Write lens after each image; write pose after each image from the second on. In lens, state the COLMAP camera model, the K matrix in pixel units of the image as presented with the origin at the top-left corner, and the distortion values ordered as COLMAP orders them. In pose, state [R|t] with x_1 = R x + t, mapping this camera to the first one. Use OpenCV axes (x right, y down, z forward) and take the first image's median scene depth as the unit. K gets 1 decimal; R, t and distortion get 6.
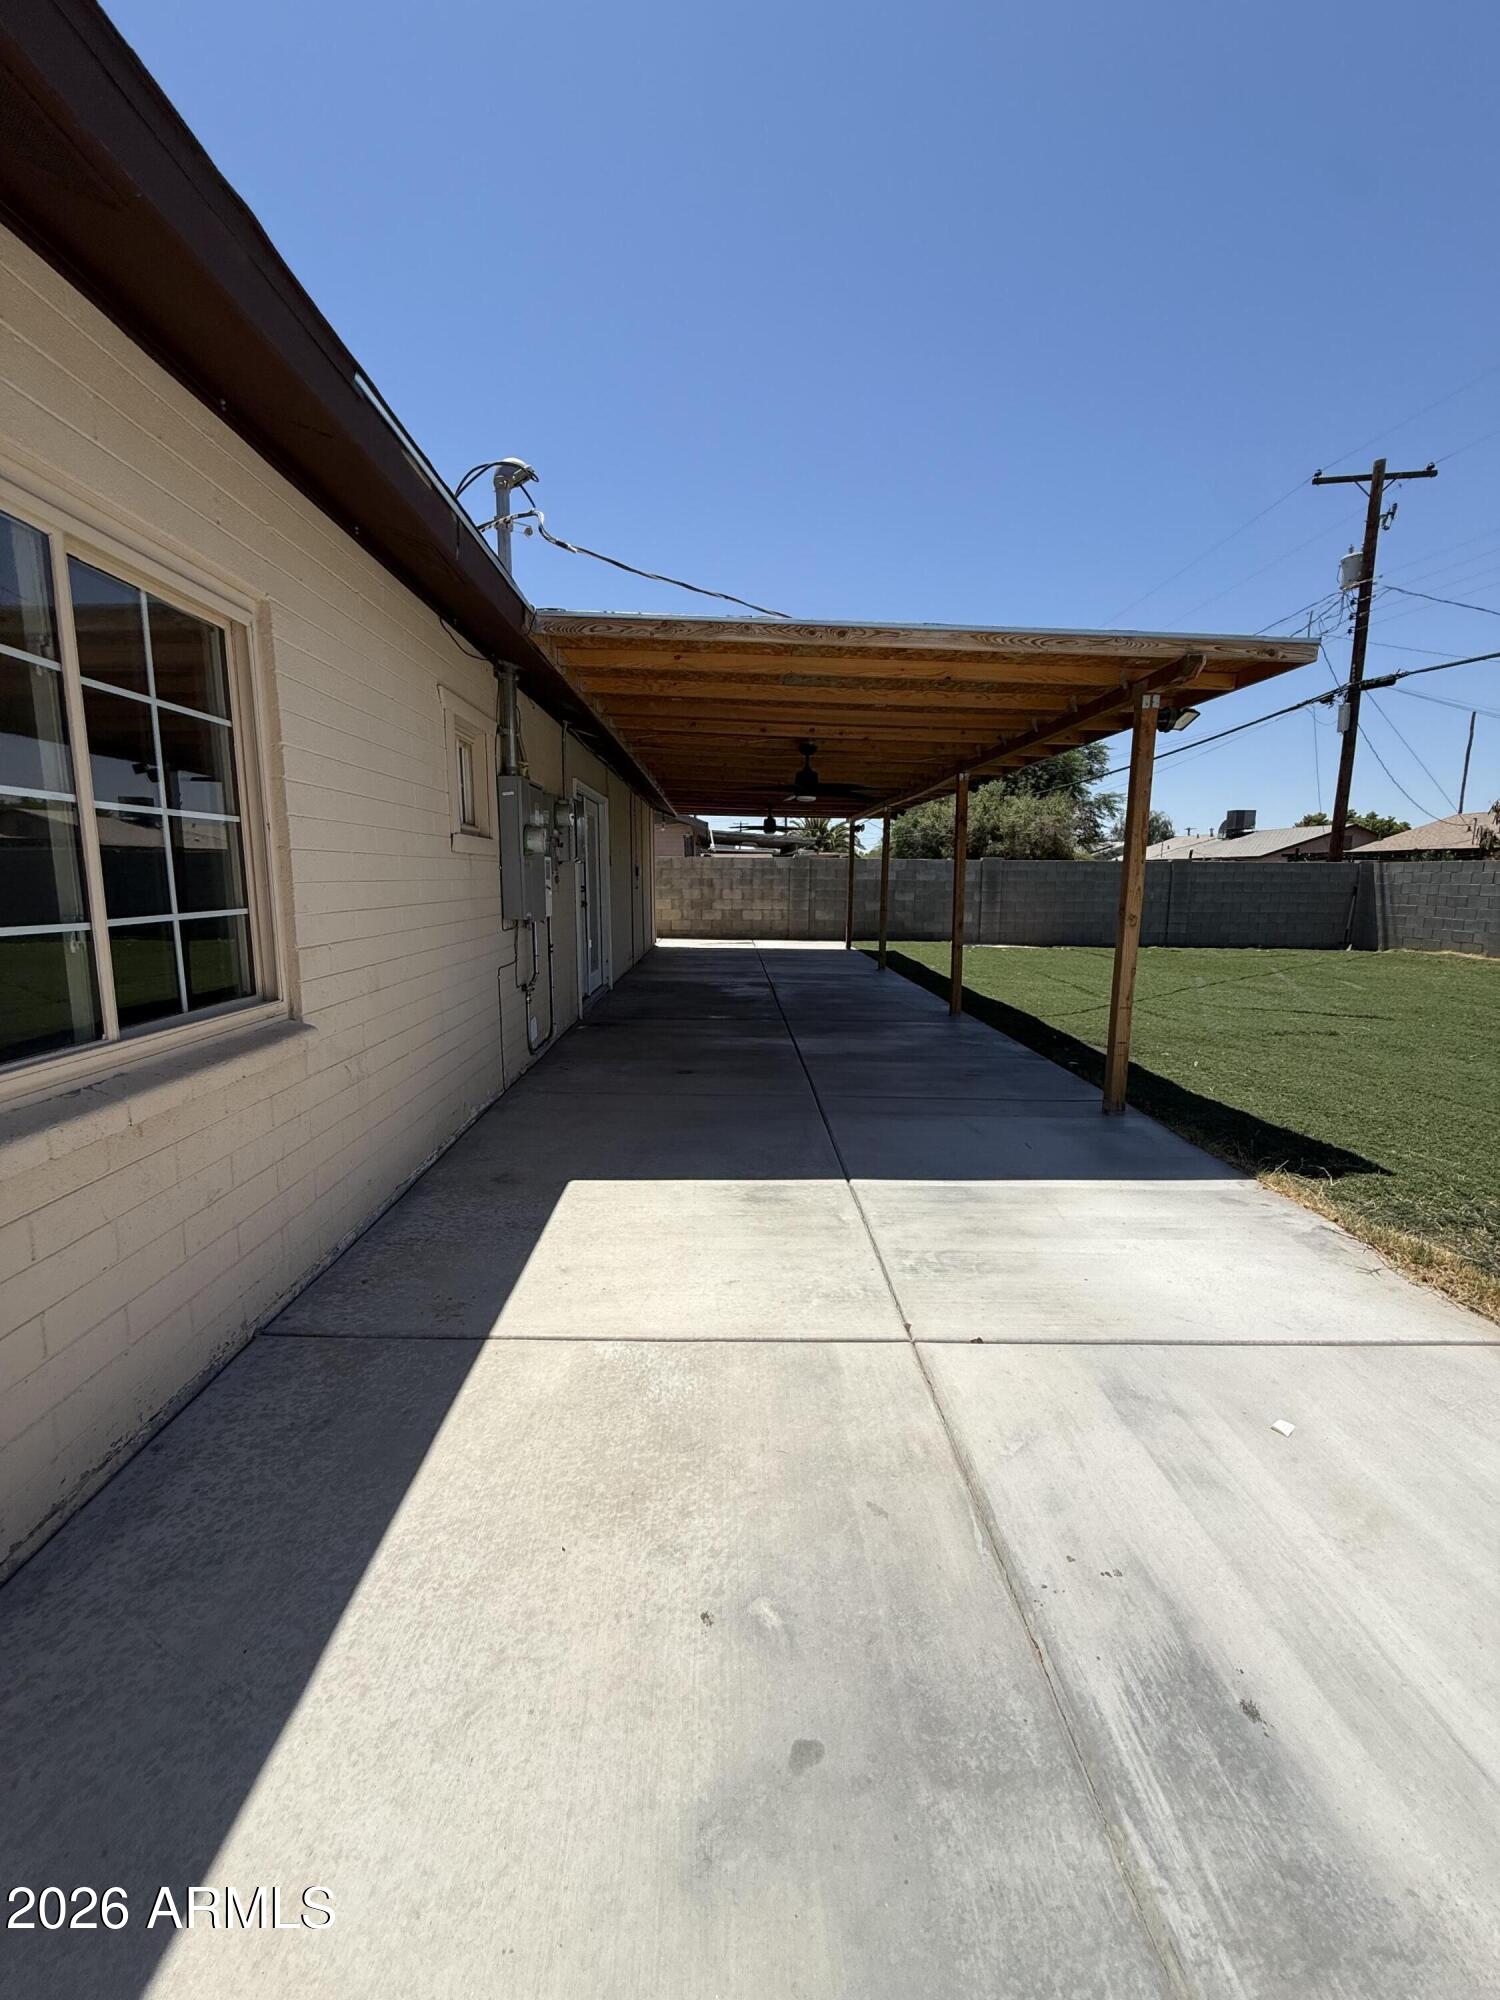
lens RADIAL K [[795.3, 0, 751.1], [0, 795.3, 996.3], [0, 0, 1]] dist [0.000156, -0.000101]
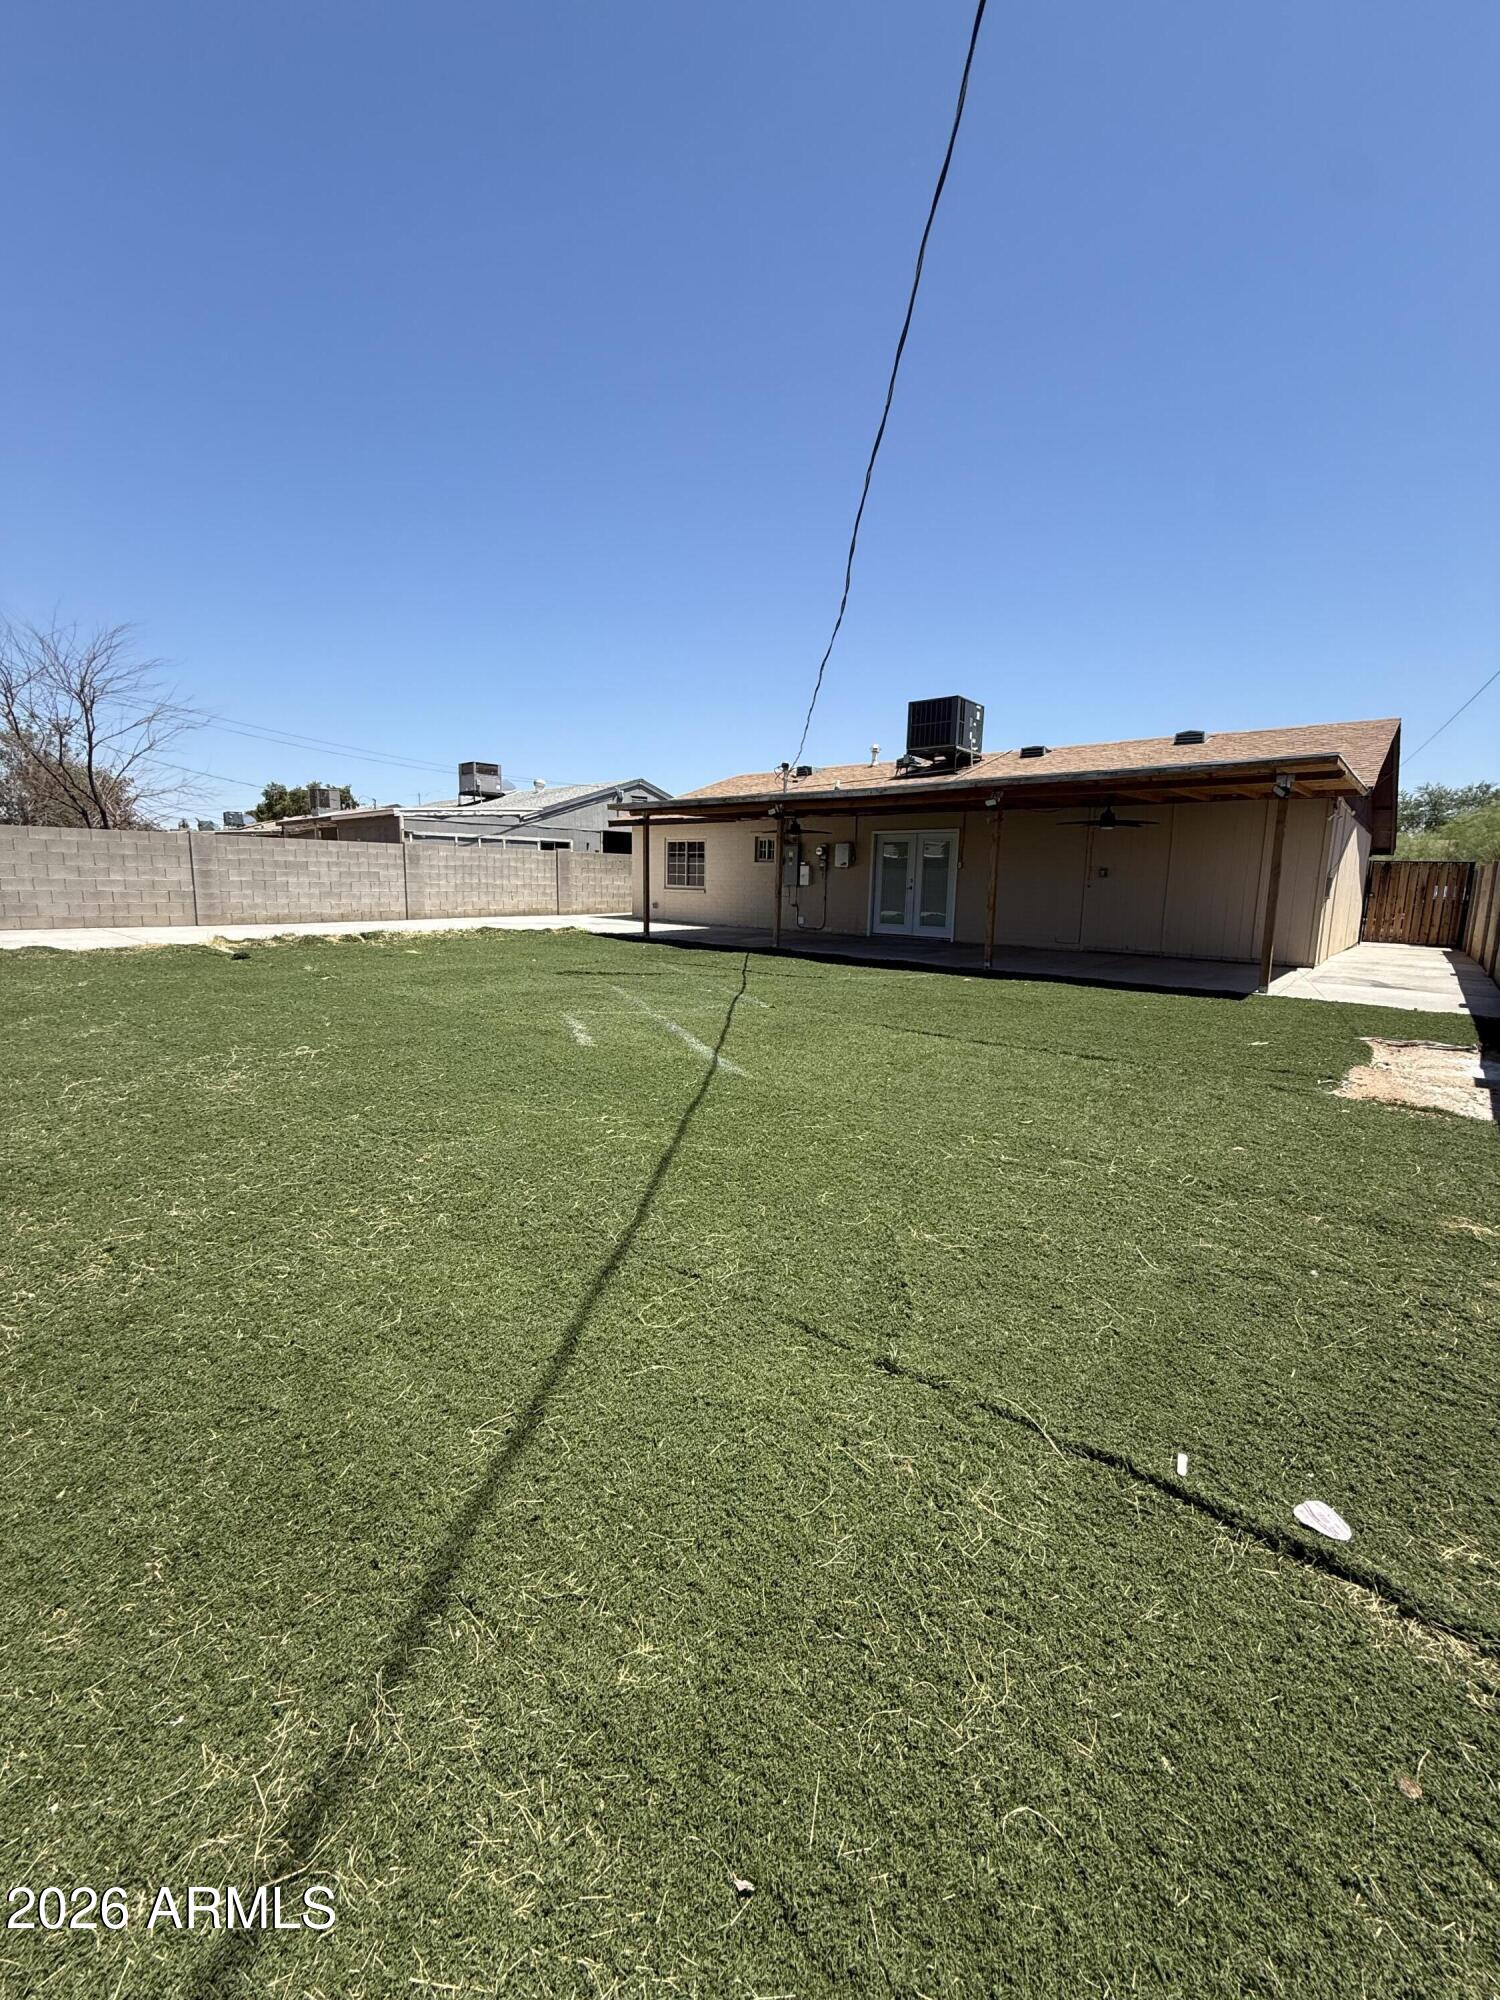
lens RADIAL K [[795.3, 0, 751.1], [0, 795.3, 996.3], [0, 0, 1]] dist [0.000156, -0.000101]
pose [[-0.672019, 0.085520, -0.735579, 0.739773], [-0.137658, 0.961570, 0.237557, -0.130837], [0.727627, 0.260901, -0.634421, 0.979692]]
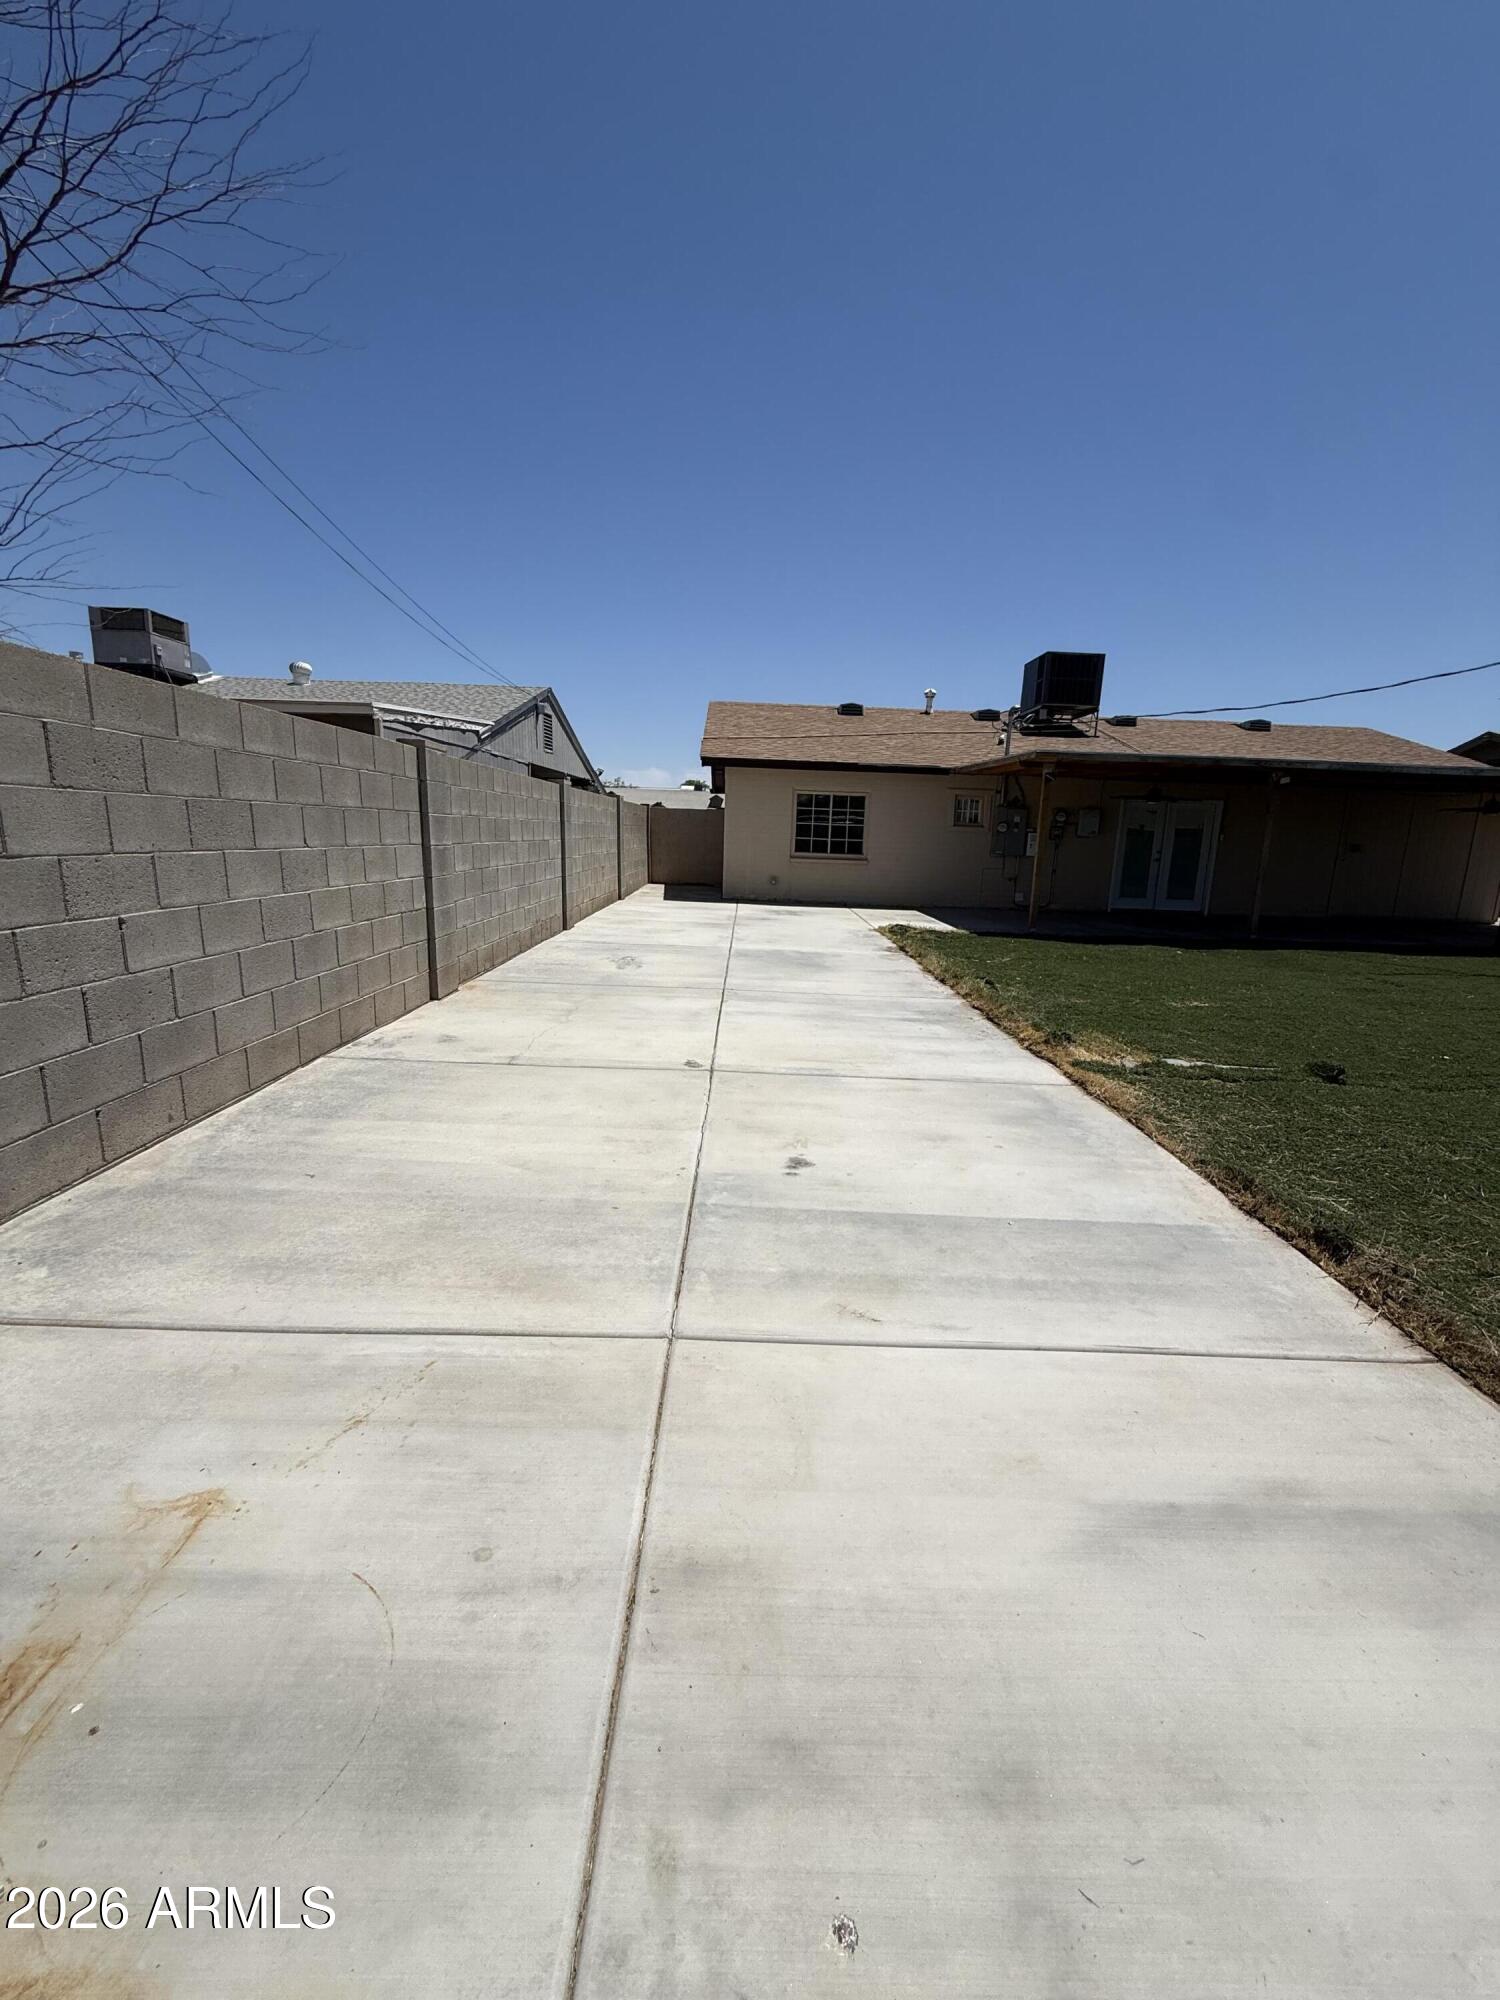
lens RADIAL K [[795.3, 0, 751.1], [0, 795.3, 996.3], [0, 0, 1]] dist [0.000156, -0.000101]
pose [[-0.005808, 0.192795, -0.981222, 0.824387], [-0.183063, 0.964451, 0.190584, 0.006435], [0.983084, 0.180732, 0.029692, 0.024048]]
